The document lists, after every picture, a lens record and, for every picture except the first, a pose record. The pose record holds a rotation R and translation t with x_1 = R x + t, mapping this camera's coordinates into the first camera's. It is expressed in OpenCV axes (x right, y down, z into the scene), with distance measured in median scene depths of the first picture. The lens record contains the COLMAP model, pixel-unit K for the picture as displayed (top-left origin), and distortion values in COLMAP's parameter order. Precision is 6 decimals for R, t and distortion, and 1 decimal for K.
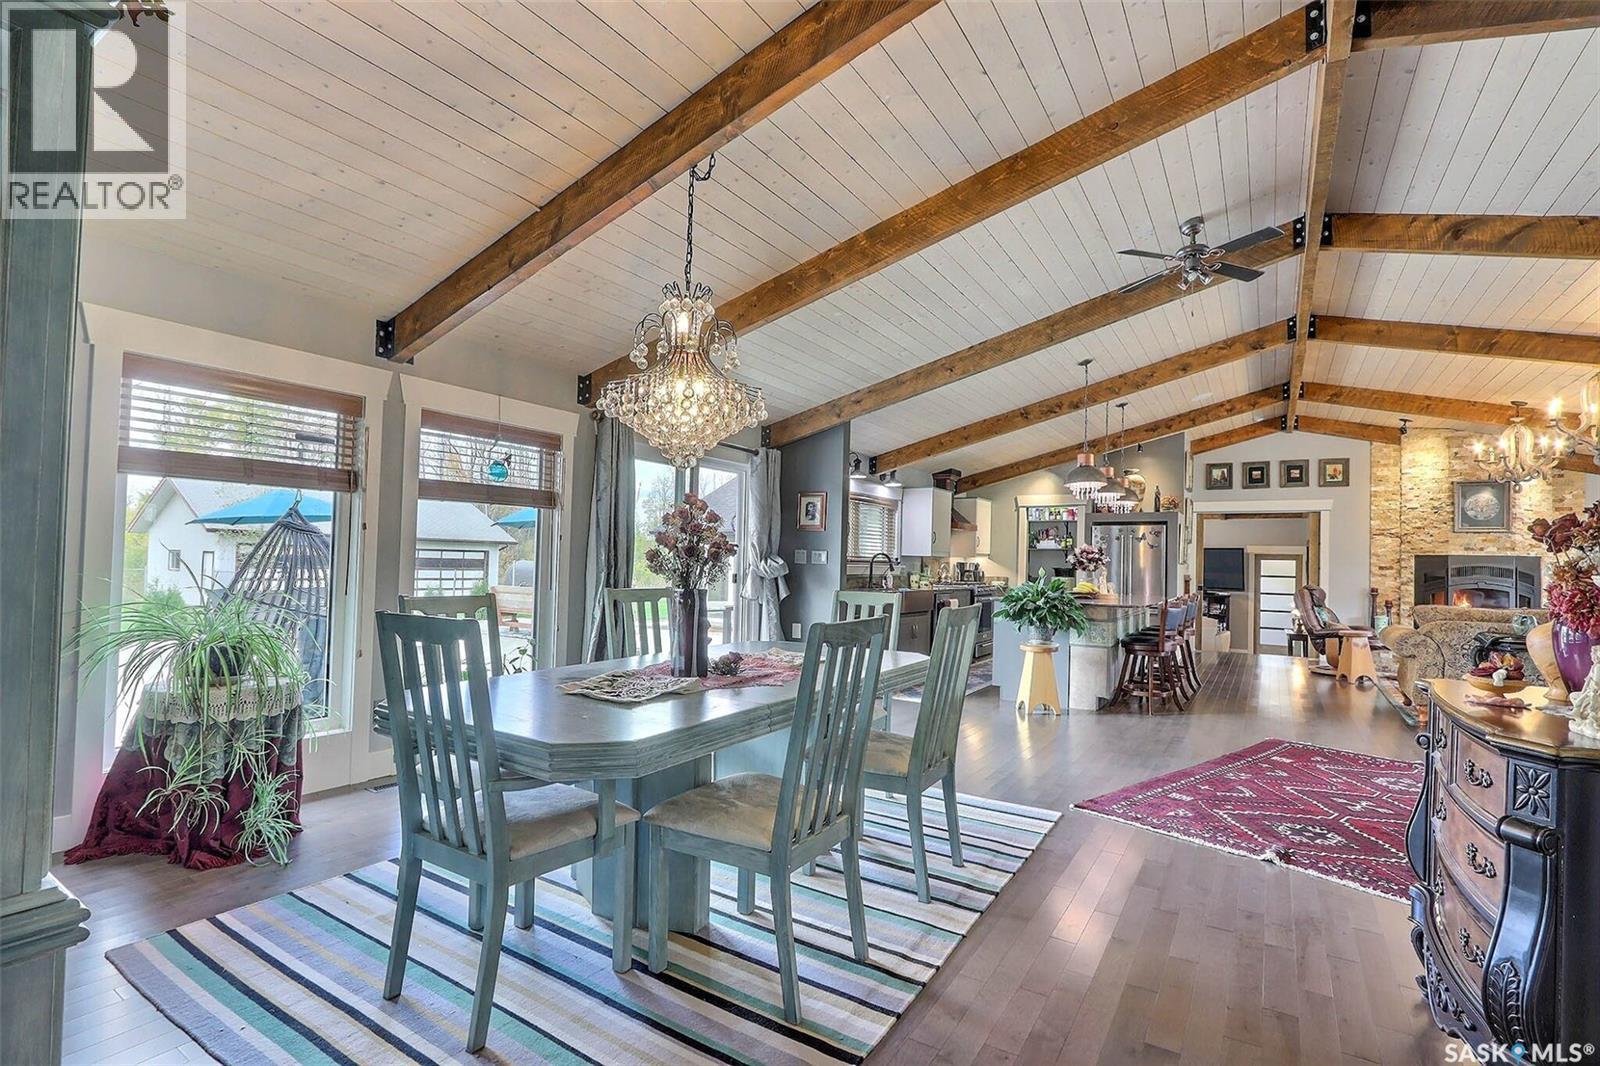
lens RADIAL K [[748.8, 0, 777.7], [0, 748.8, 547.6], [0, 0, 1]] dist [-0.022498, 0.004278]
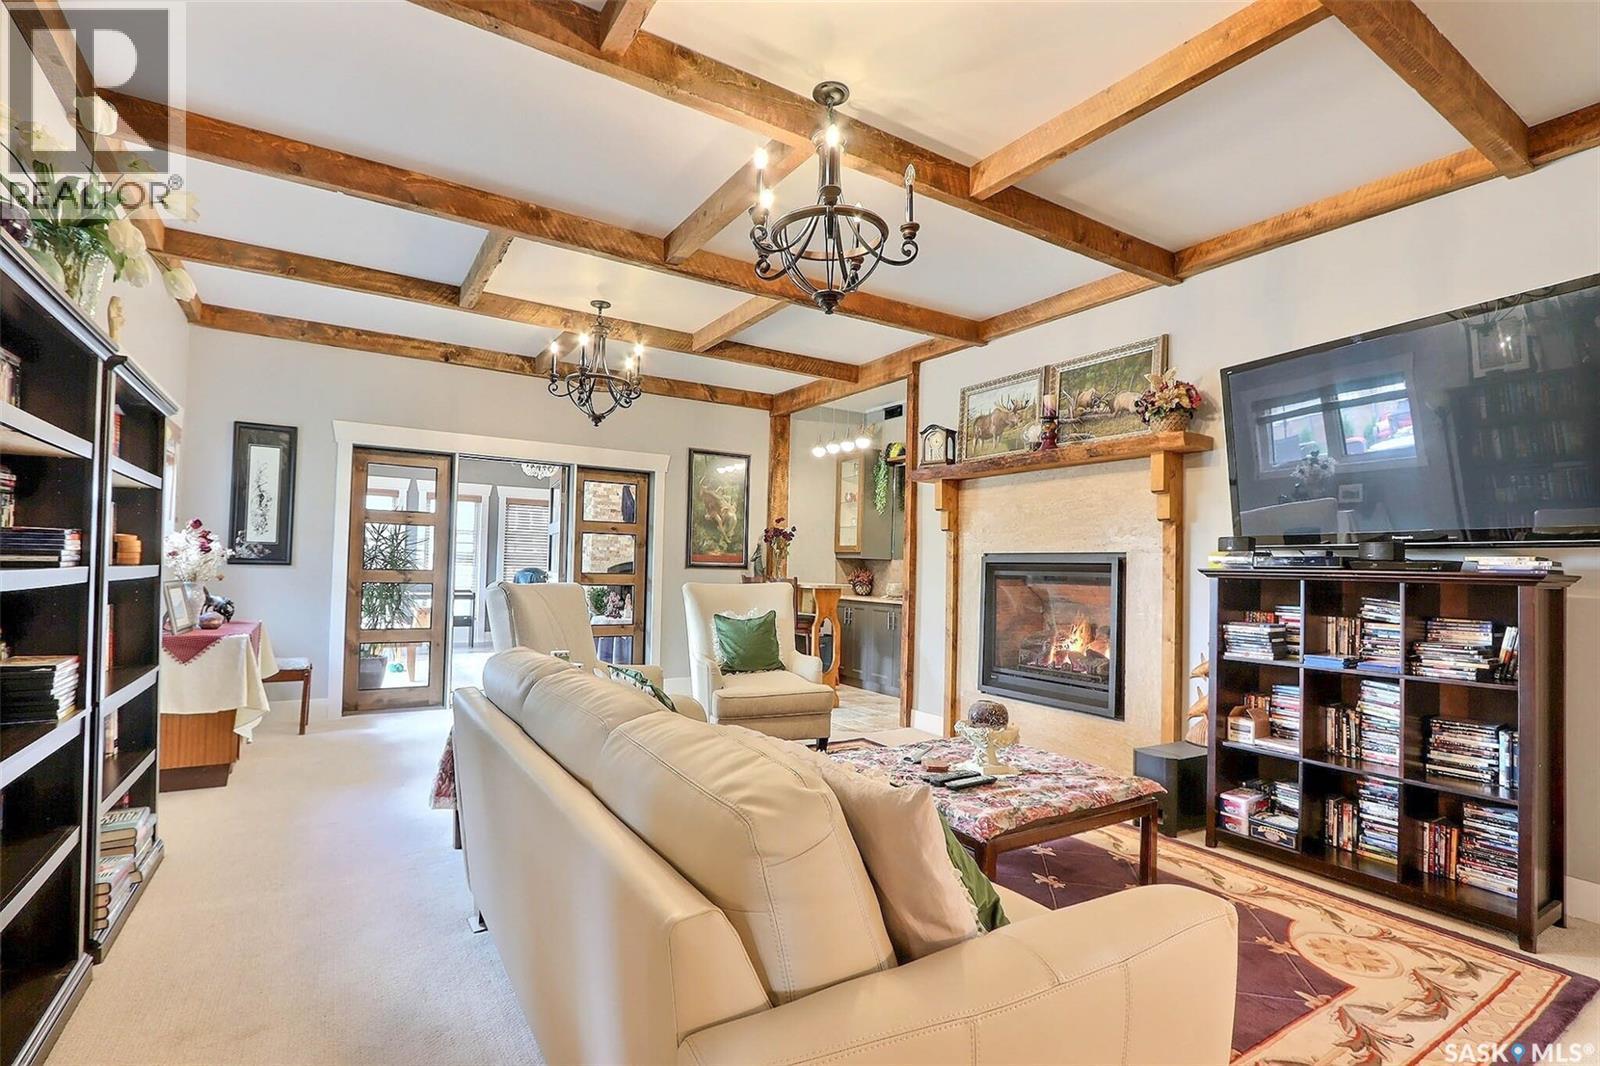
lens RADIAL K [[742.6, 0, 785.4], [0, 742.6, 552.6], [0, 0, 1]] dist [-0.005319, 0.001354]
pose [[0.904006, -0.010859, -0.427381, 0.780865], [0.006334, 0.999908, -0.012008, 0.090091], [0.427472, 0.008148, 0.903992, 1.158758]]
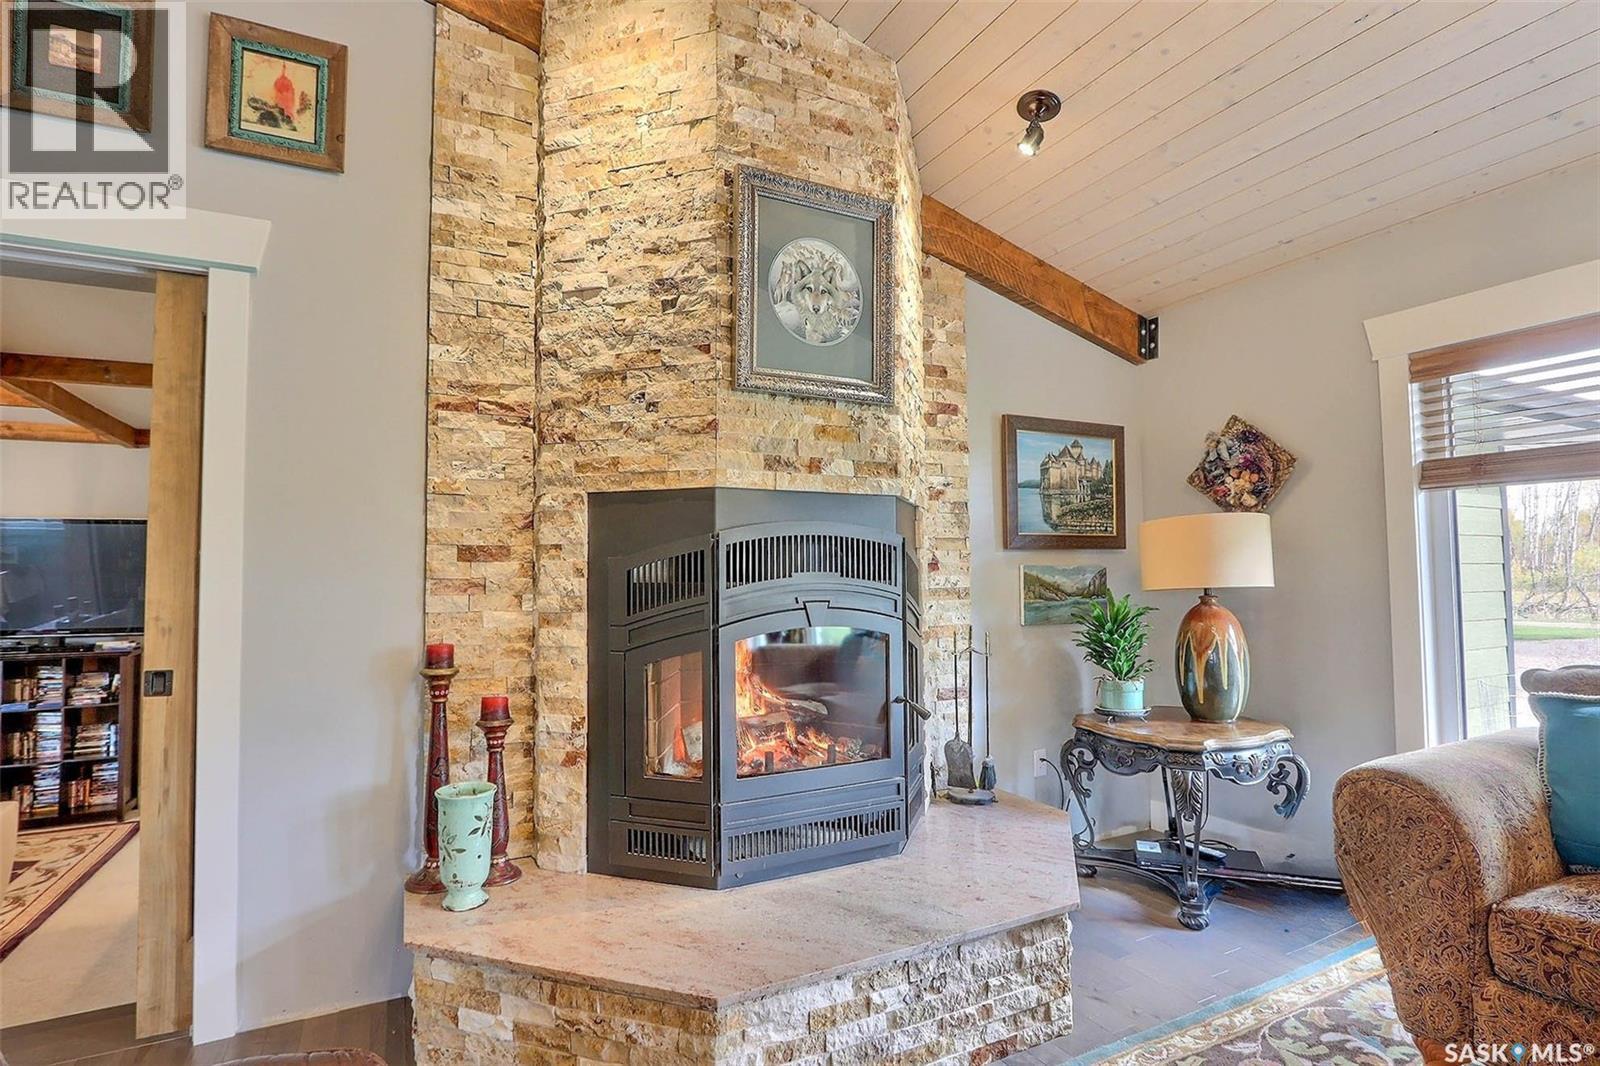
lens RADIAL K [[748.8, 0, 792.1], [0, 748.8, 537.3], [0, 0, 1]] dist [-0.022498, 0.004278]
pose [[0.490654, 0.017015, 0.871188, 0.670365], [0.004034, 0.999754, -0.021798, 0.028435], [-0.871345, 0.014210, 0.490465, 0.805507]]
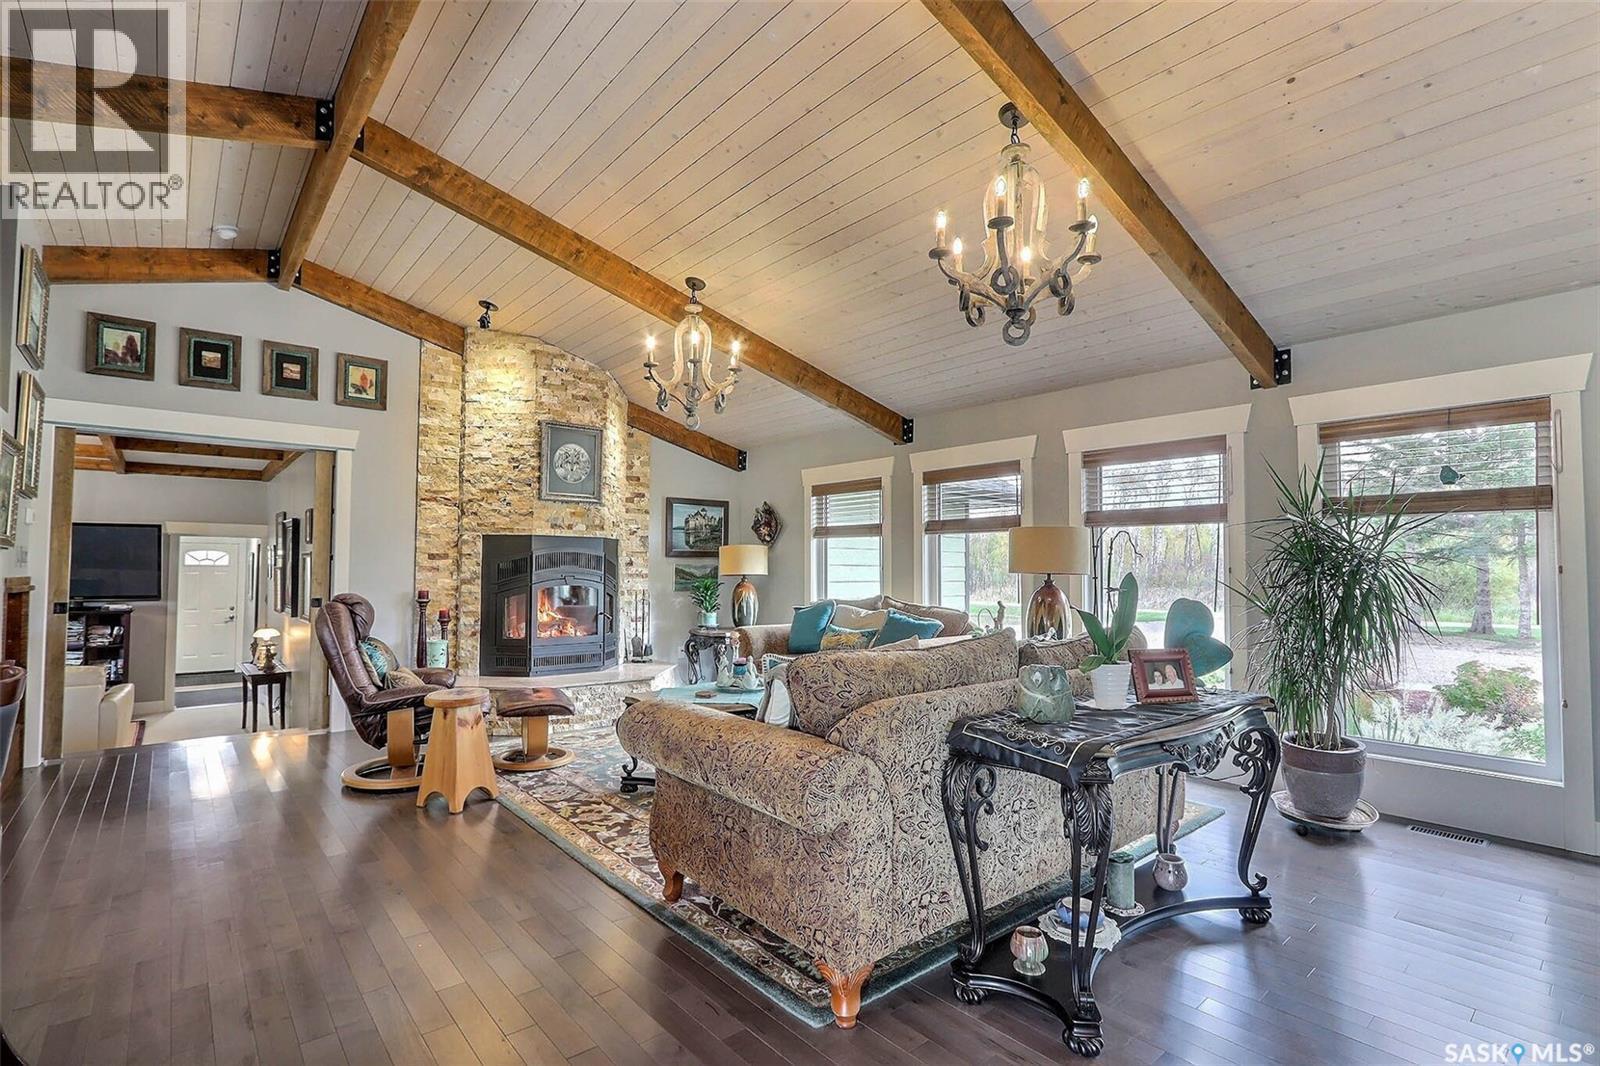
lens RADIAL K [[748.8, 0, 785.7], [0, 748.8, 541.6], [0, 0, 1]] dist [-0.022498, 0.004278]
pose [[0.284568, 0.014785, 0.958542, 0.329005], [-0.015806, 0.999818, -0.010729, 0.017975], [-0.958525, -0.012097, 0.284750, 0.563420]]
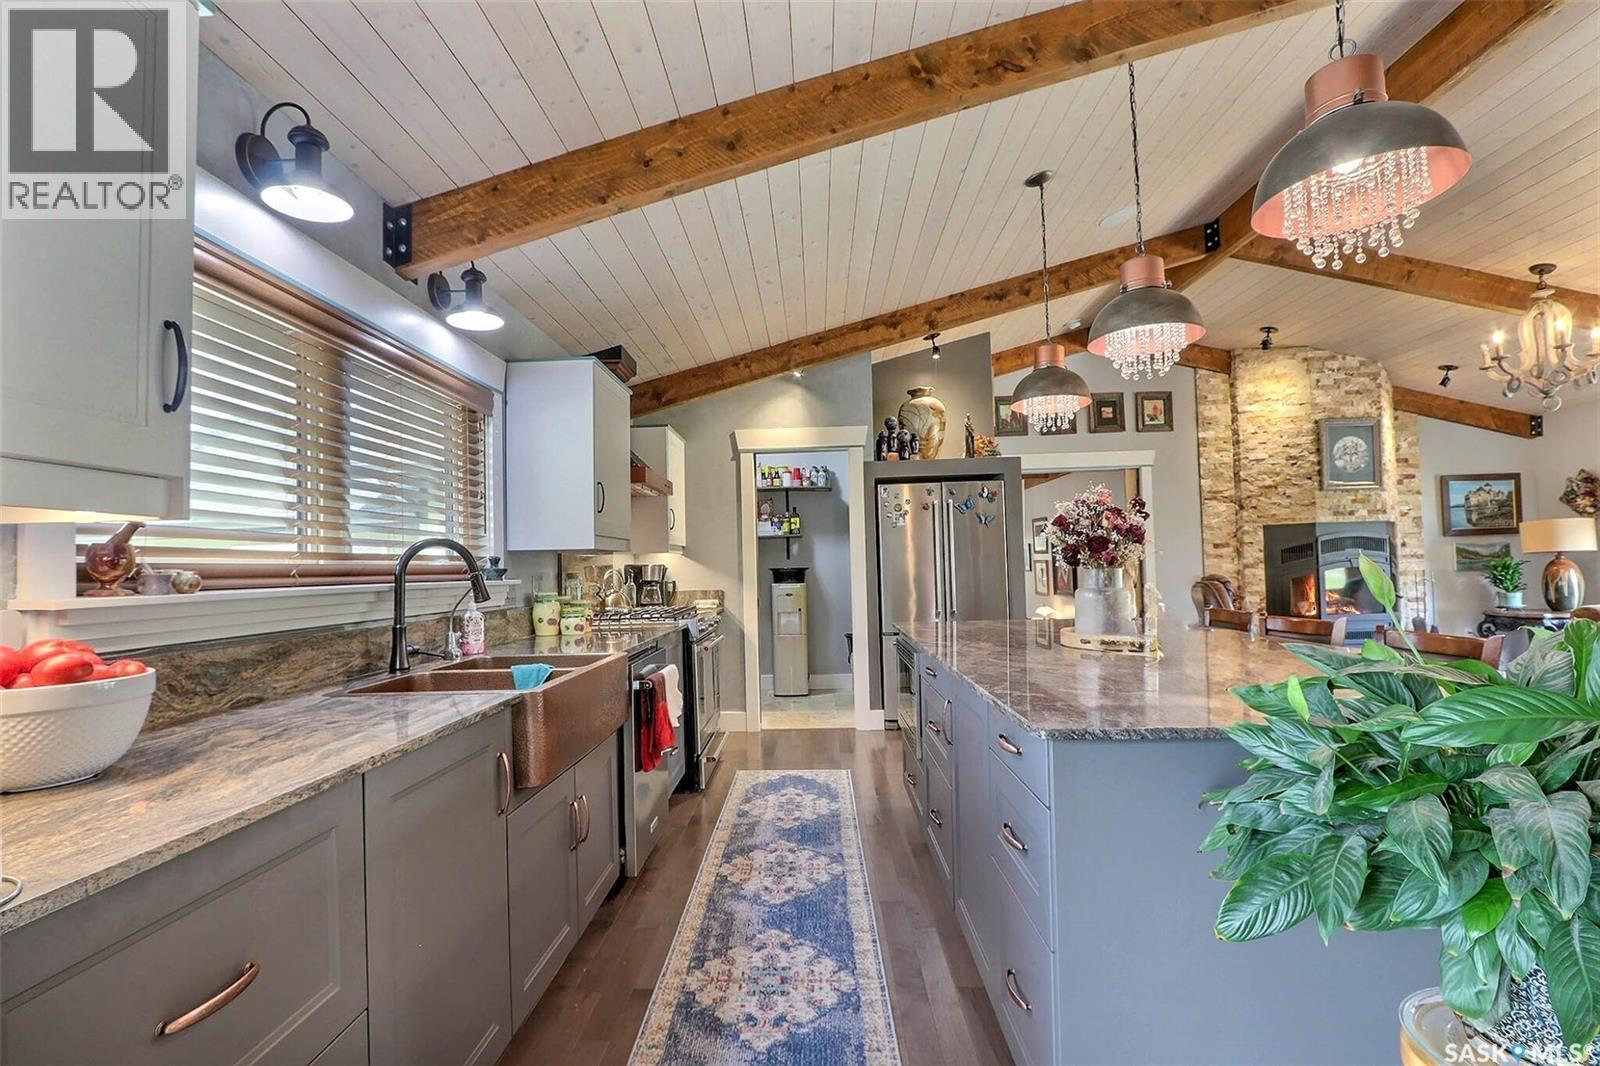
lens RADIAL K [[748.8, 0, 784.9], [0, 748.8, 541.0], [0, 0, 1]] dist [-0.022498, 0.004278]
pose [[0.855712, -0.028419, 0.516672, 0.091741], [0.037018, 0.999294, -0.006343, 0.012471], [-0.516127, 0.024553, 0.856160, 0.605073]]
